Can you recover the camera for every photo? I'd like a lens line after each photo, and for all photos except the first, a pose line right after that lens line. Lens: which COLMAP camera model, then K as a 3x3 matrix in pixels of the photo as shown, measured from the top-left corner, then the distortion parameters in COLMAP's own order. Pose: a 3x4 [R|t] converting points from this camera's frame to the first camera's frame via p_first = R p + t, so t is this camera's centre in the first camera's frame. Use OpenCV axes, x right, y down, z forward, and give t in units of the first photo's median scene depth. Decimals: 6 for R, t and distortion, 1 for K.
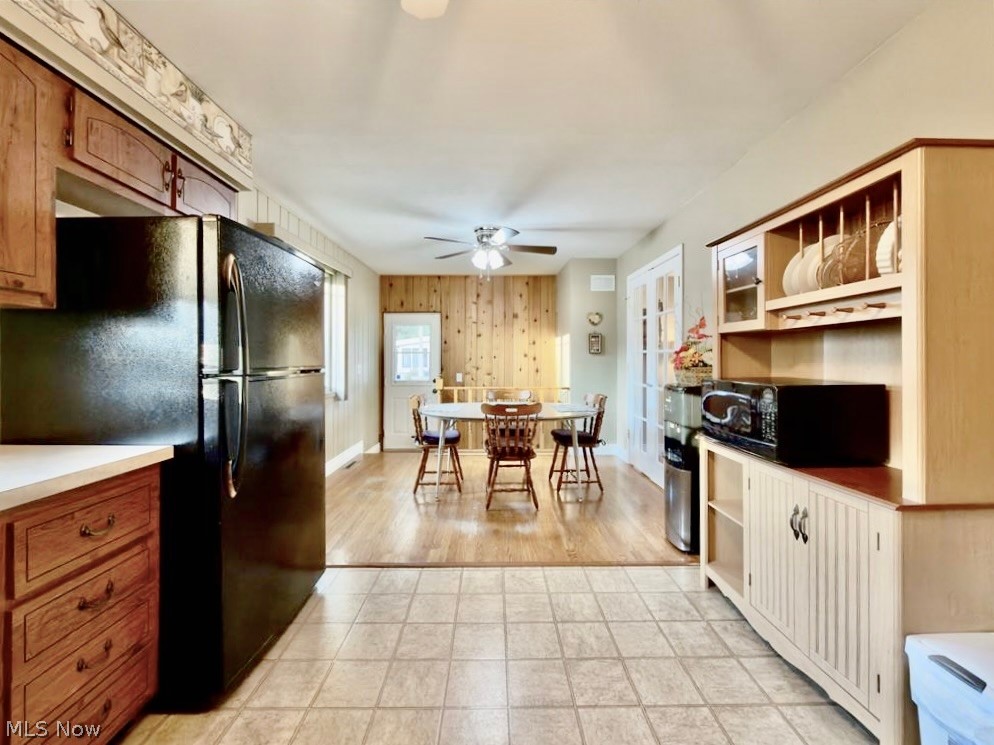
lens RADIAL K [[408.8, 0, 497.7], [0, 408.8, 359.6], [0, 0, 1]] dist [0.001588, -0.000115]
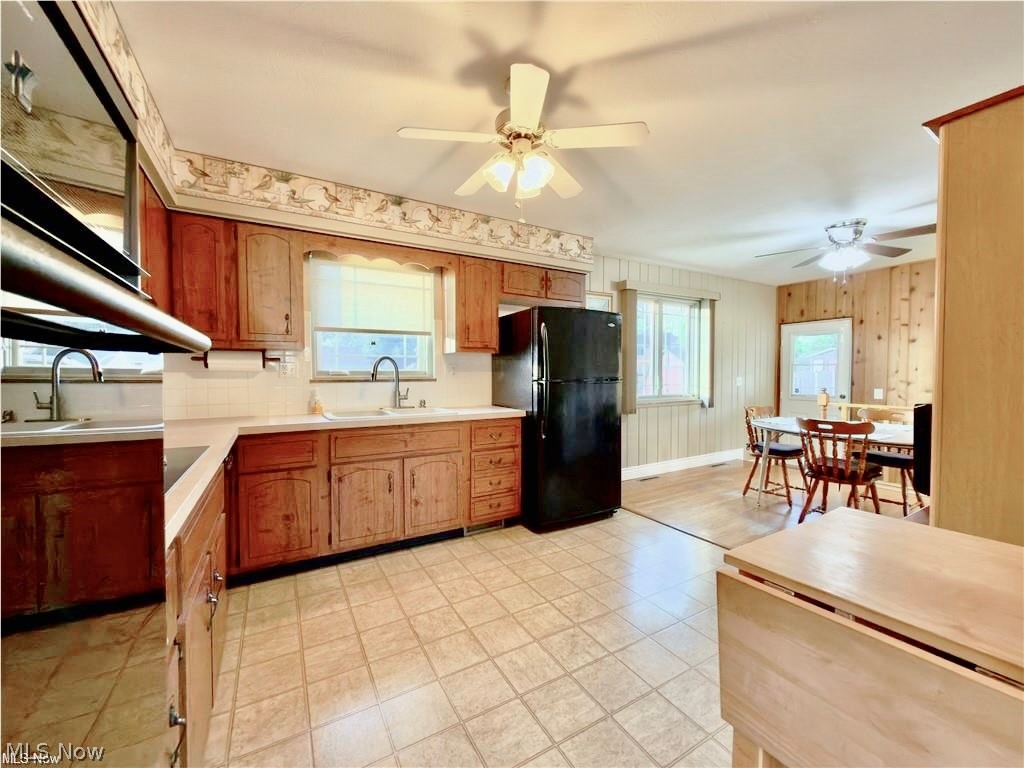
lens RADIAL K [[407.1, 0, 512.0], [0, 407.1, 384.0], [0, 0, 1]] dist [-0.000202, -0.000007]
pose [[0.486949, 0.021345, -0.873170, 0.509456], [0.002722, 0.999659, 0.025955, 0.000917], [0.873426, -0.015015, 0.486725, -0.073431]]
